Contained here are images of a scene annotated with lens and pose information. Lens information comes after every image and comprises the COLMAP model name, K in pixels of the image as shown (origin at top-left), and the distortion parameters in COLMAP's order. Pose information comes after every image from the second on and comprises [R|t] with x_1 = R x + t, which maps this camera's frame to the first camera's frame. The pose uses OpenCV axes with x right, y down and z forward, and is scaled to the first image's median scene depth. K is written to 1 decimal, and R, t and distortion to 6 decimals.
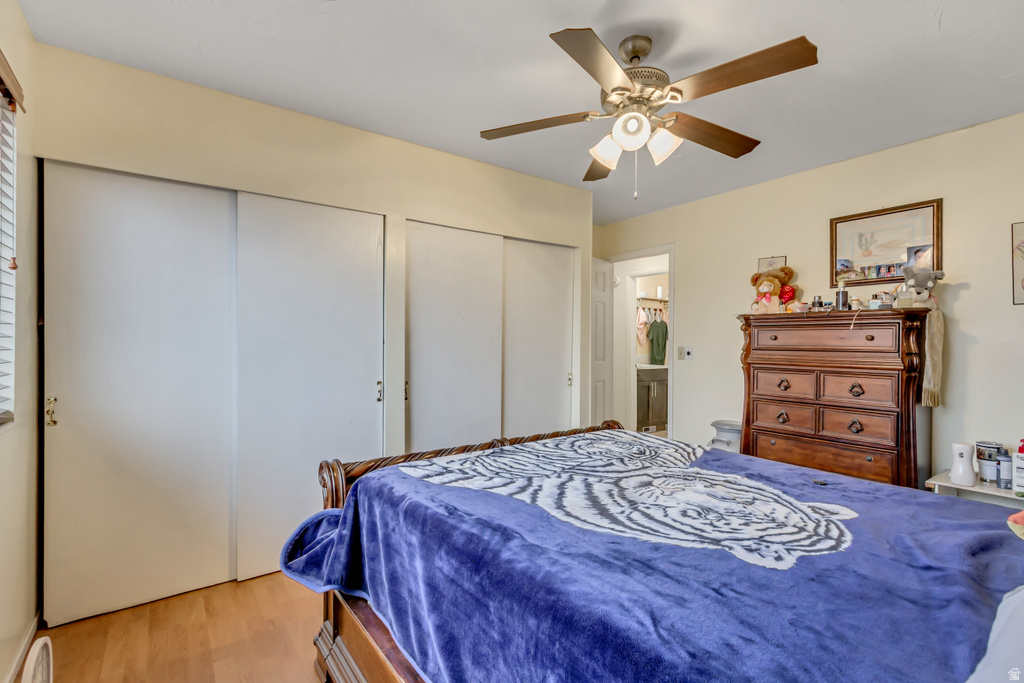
lens RADIAL K [[476.1, 0, 512.3], [0, 476.1, 341.6], [0, 0, 1]] dist [0.003160, 0.000244]
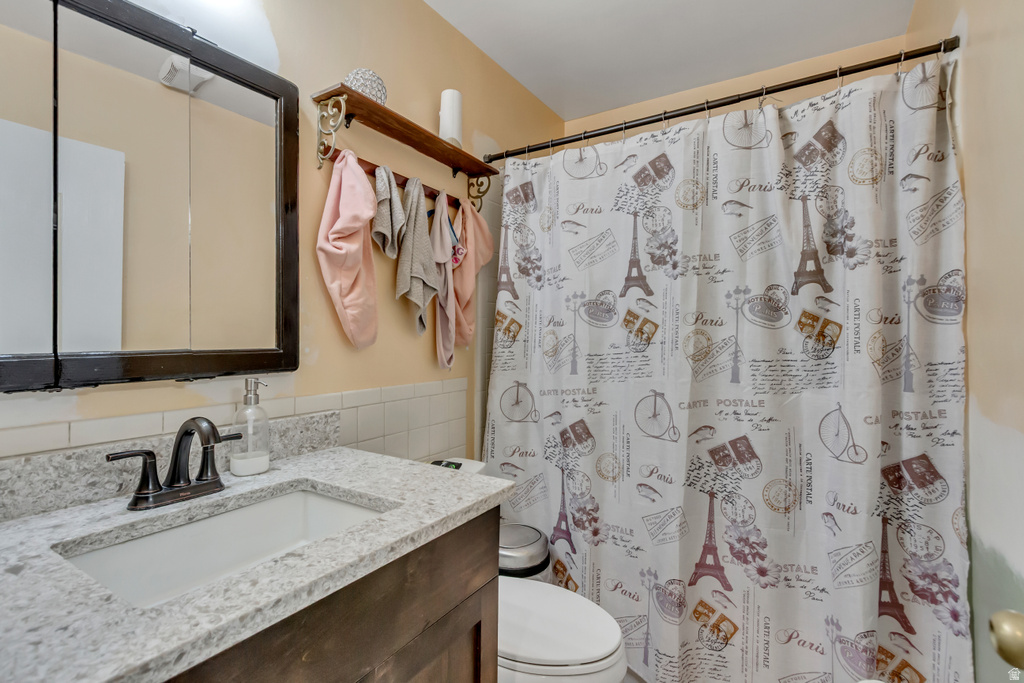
lens RADIAL K [[476.1, 0, 510.7], [0, 476.1, 340.0], [0, 0, 1]] dist [0.003160, 0.000244]
pose [[0.923505, 0.001175, 0.383585, 0.249614], [-0.002164, 0.999995, 0.002145, 0.000951], [-0.383581, -0.002811, 0.923503, 0.780483]]
